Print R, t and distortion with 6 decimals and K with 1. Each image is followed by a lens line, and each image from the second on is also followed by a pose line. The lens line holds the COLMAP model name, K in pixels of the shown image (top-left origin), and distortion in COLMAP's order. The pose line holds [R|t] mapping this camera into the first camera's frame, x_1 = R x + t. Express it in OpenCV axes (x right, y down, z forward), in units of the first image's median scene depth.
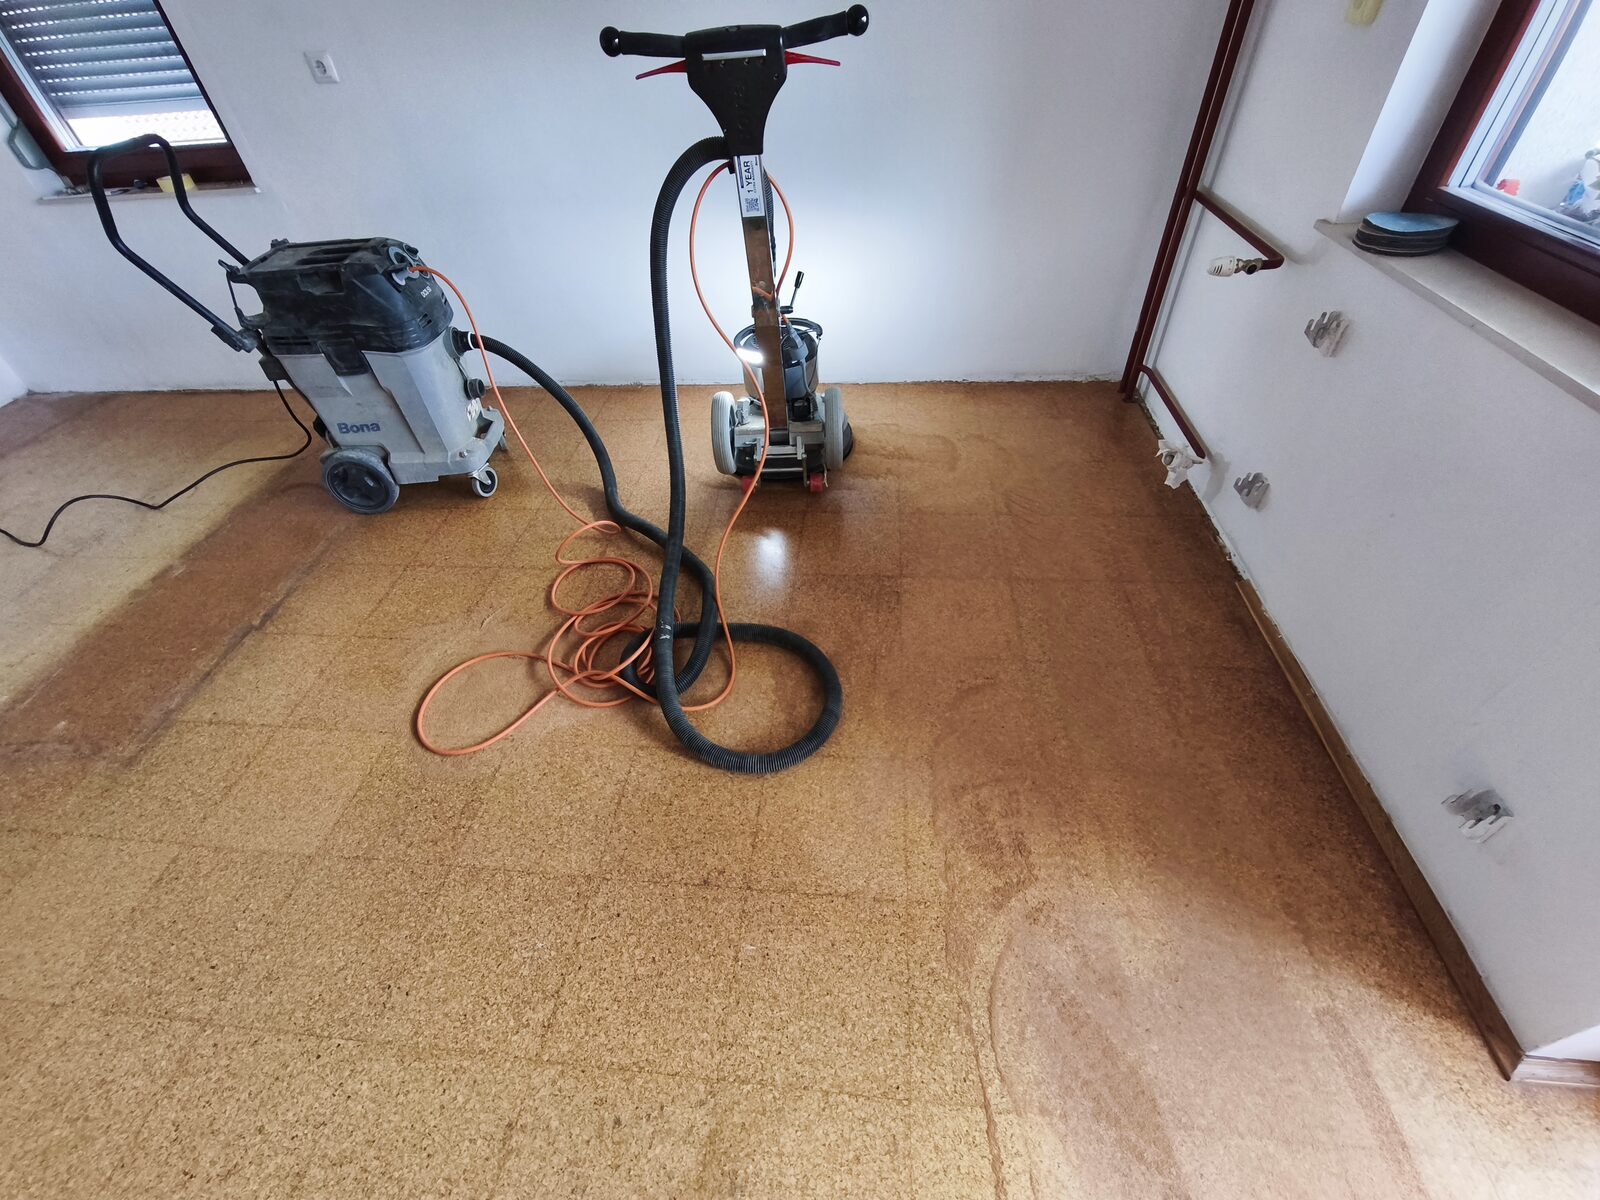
lens RADIAL K [[677.7, 0, 809.1], [0, 677.7, 585.4], [0, 0, 1]] dist [-0.005147, 0.000410]
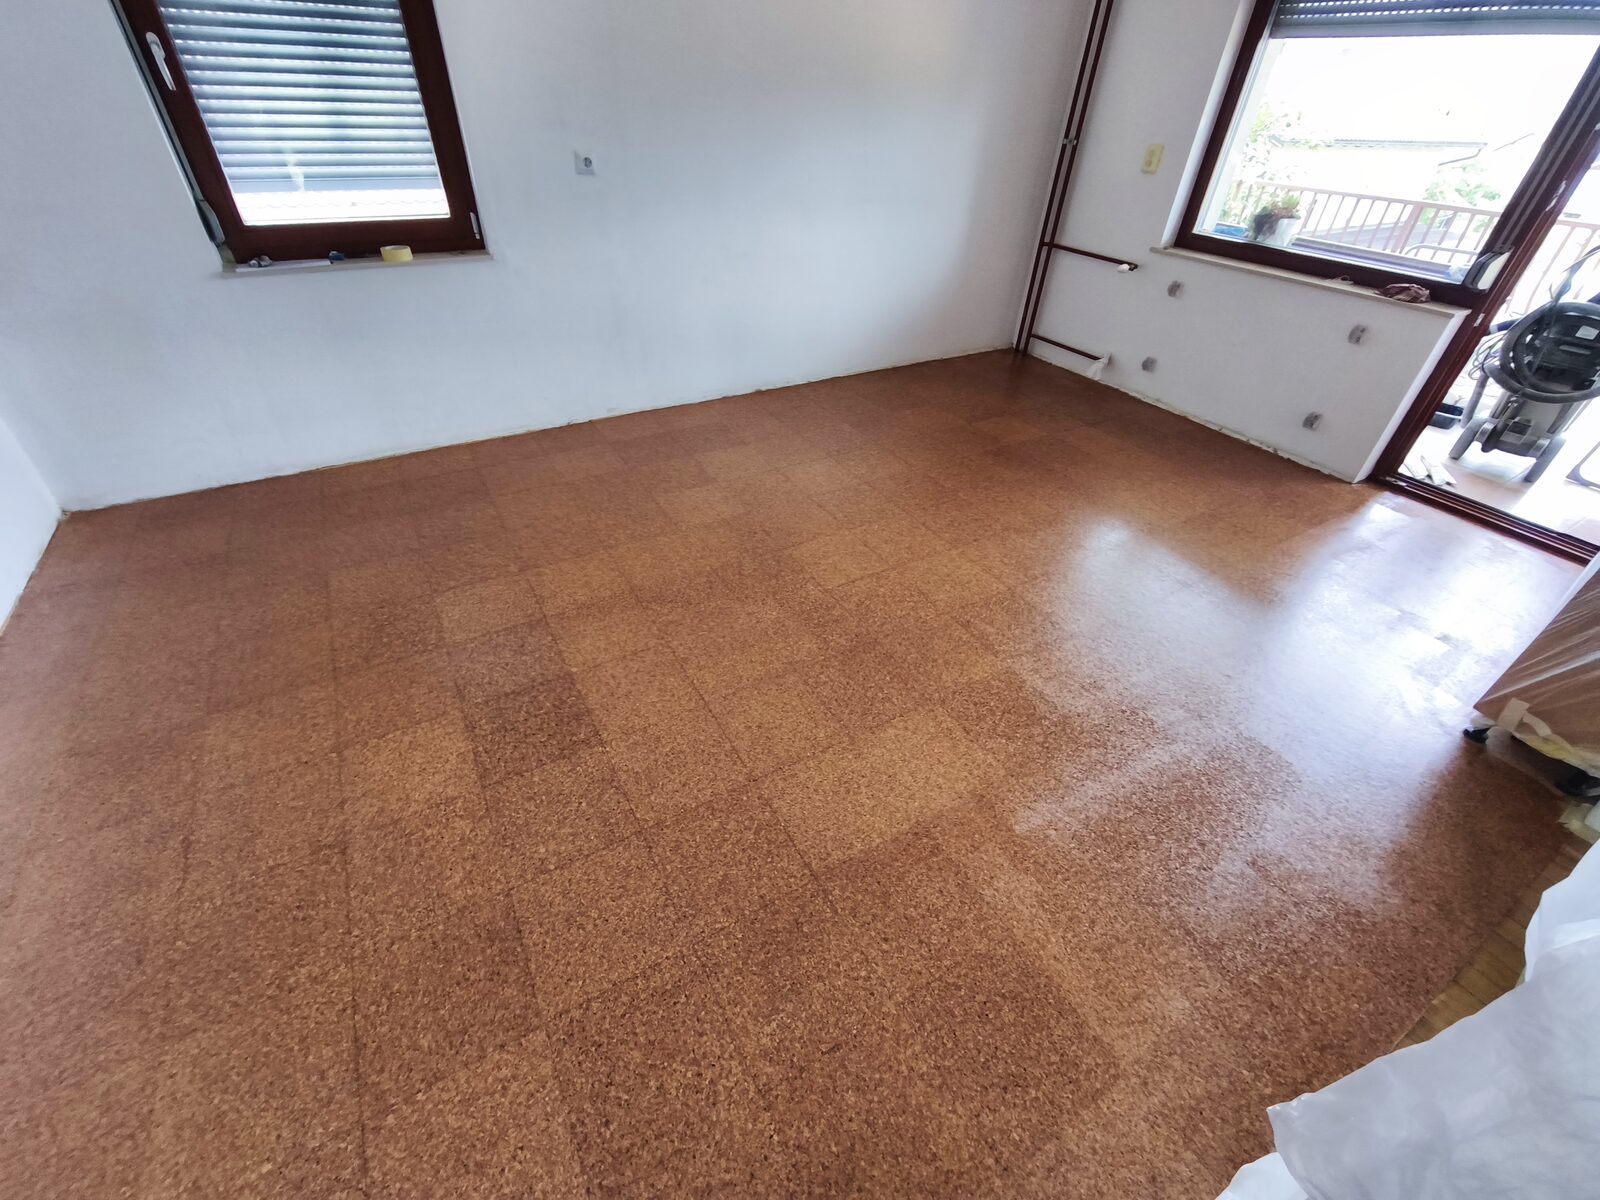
lens RADIAL K [[669.0, 0, 808.6], [0, 669.0, 583.2], [0, 0, 1]] dist [-0.006983, 0.001230]
pose [[0.800688, -0.281540, 0.528805, -1.670944], [0.334386, 0.942425, -0.004553, 0.178788], [-0.497077, 0.180470, 0.848731, -0.192116]]
